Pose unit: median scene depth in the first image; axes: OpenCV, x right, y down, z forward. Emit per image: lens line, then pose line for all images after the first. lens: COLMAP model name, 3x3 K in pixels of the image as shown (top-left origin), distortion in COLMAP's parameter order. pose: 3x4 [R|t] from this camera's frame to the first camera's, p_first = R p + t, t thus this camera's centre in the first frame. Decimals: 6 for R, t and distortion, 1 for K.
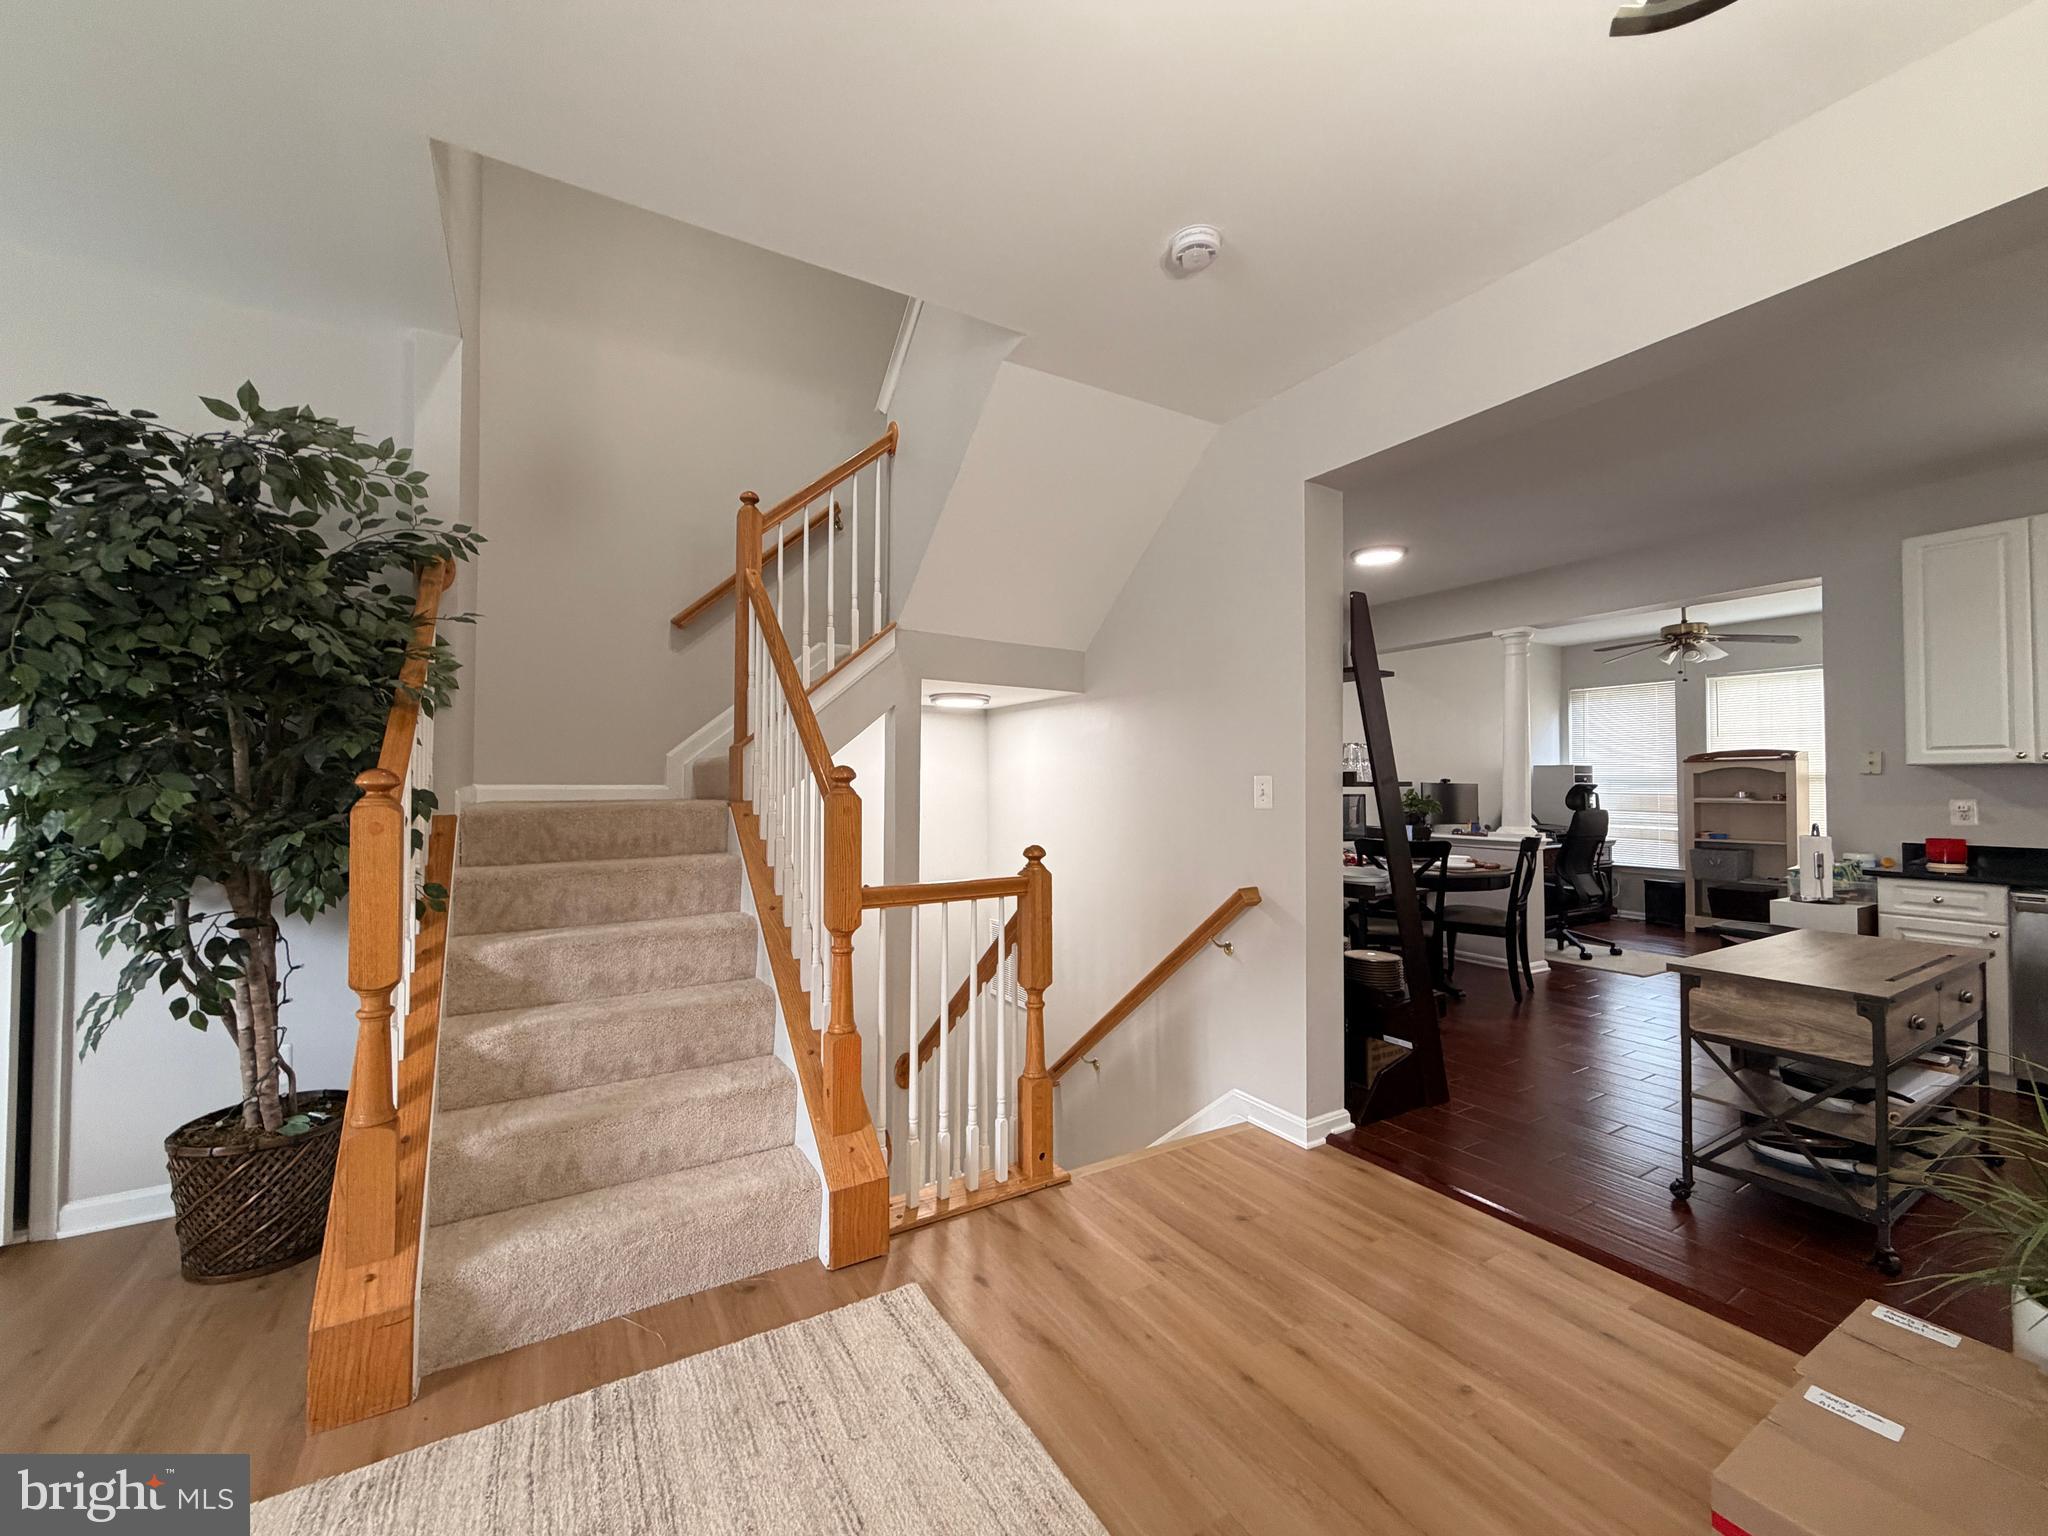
lens RADIAL K [[820.2, 0, 1024.0], [0, 820.2, 768.0], [0, 0, 1]] dist [0.000356, 0.000140]
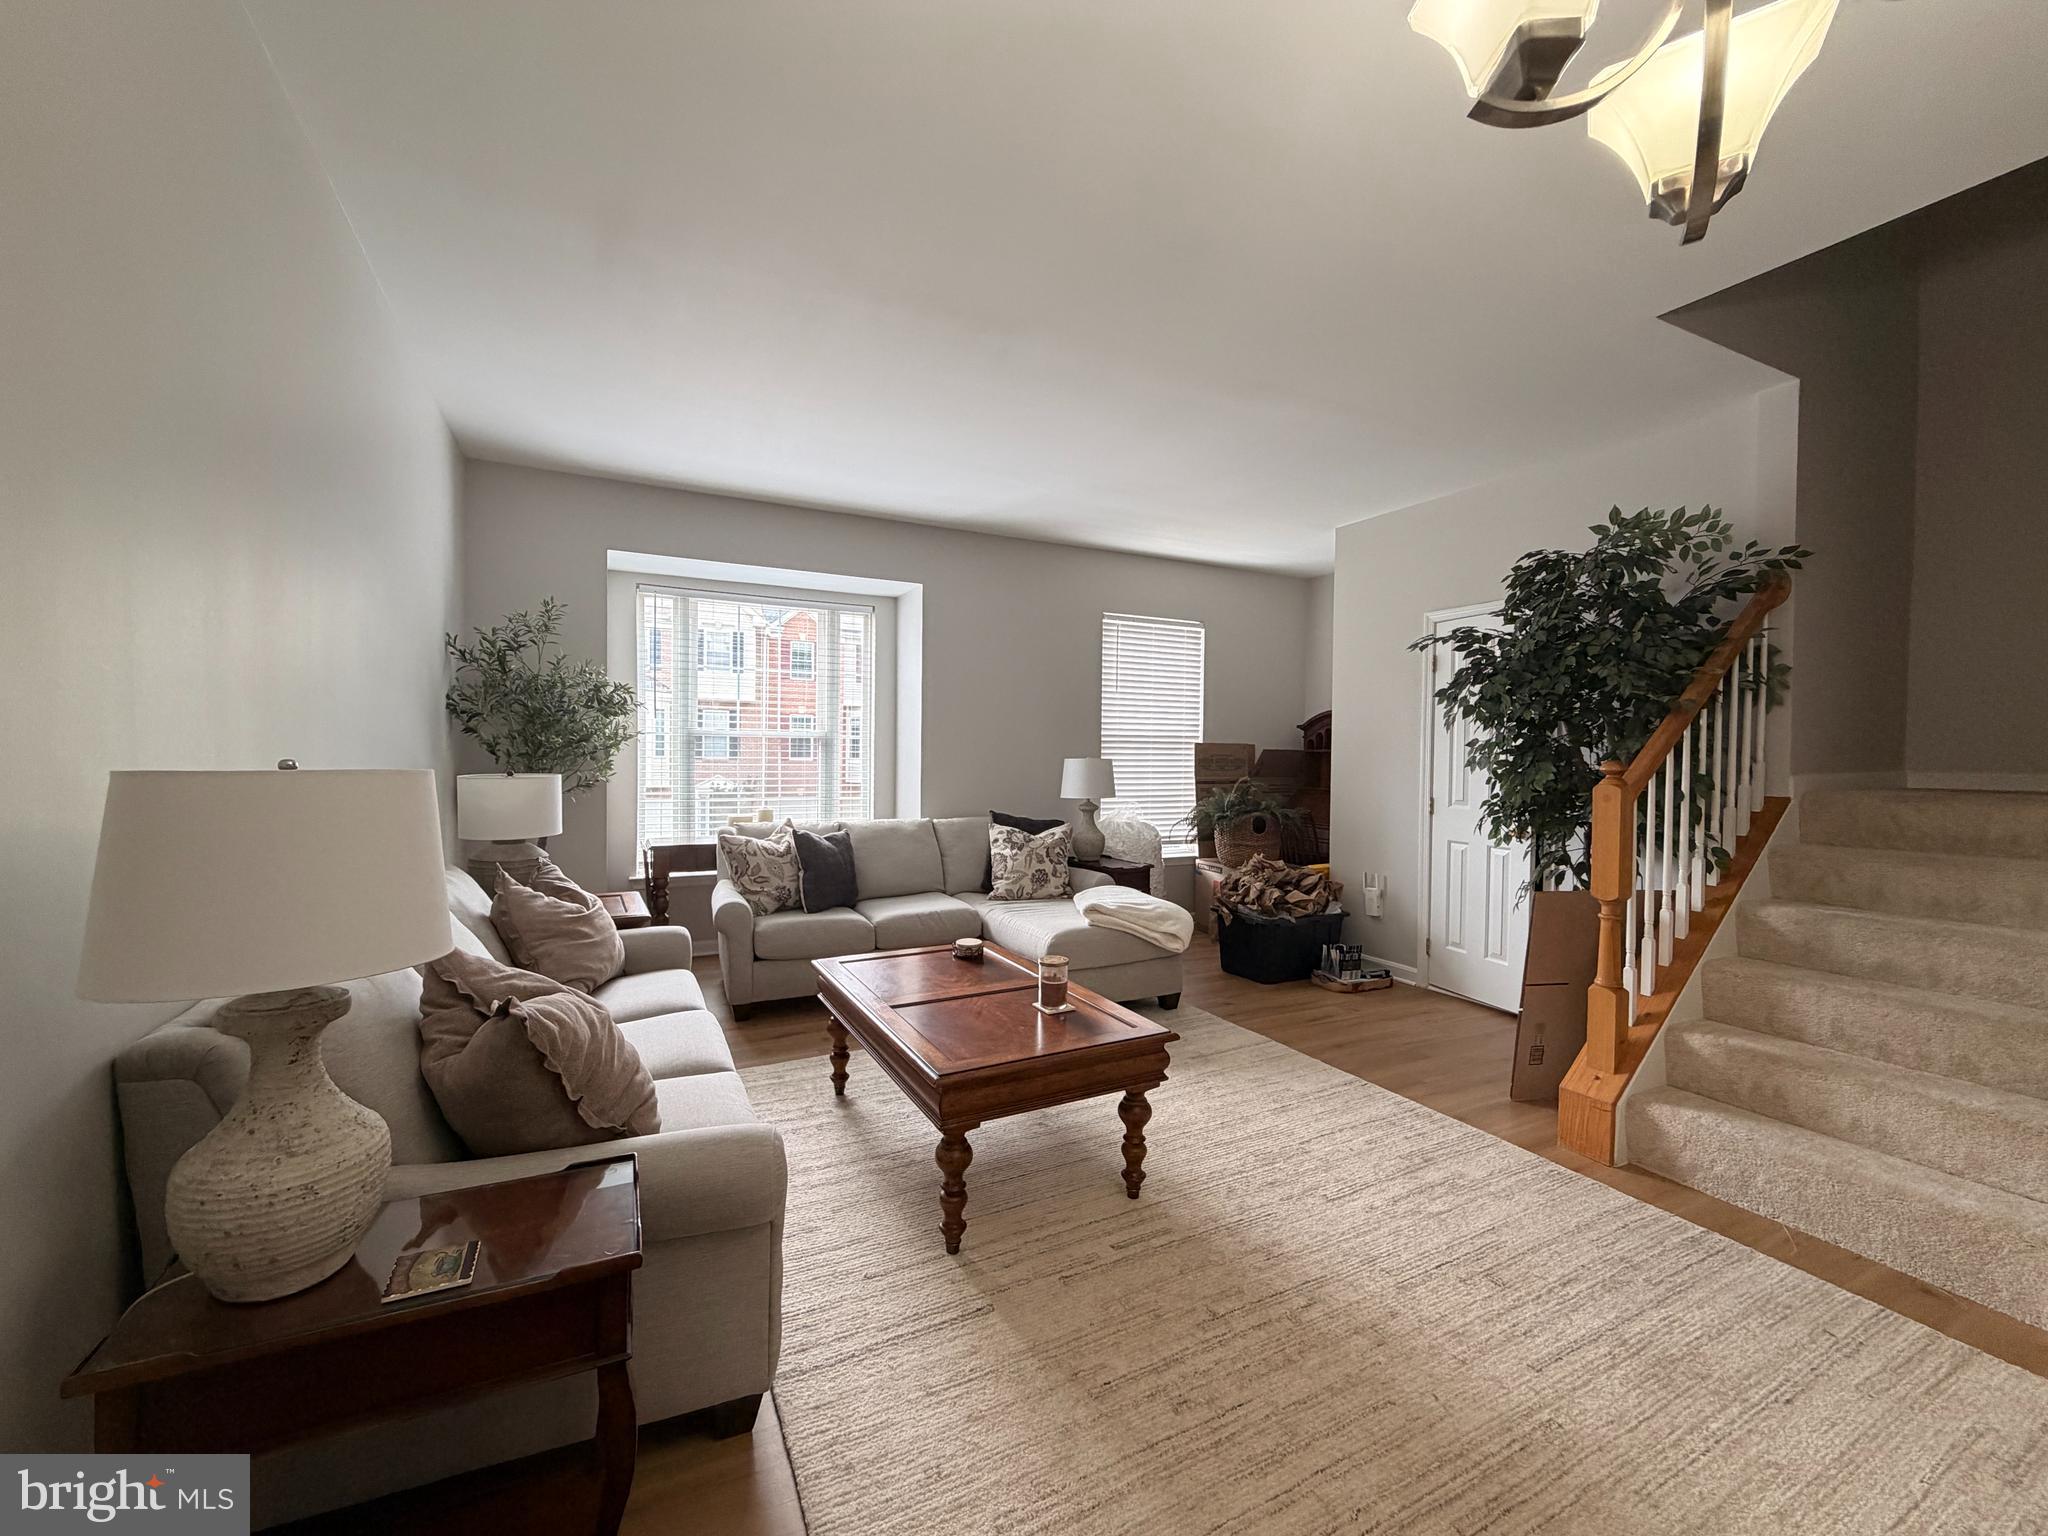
lens RADIAL K [[825.2, 0, 1024.0], [0, 825.2, 768.0], [0, 0, 1]] dist [0.000088, 0.000000]
pose [[-0.059148, 0.015615, -0.998127, 0.680912], [0.011153, 0.999826, 0.014981, -0.017263], [0.998187, -0.010246, -0.059312, -0.013766]]
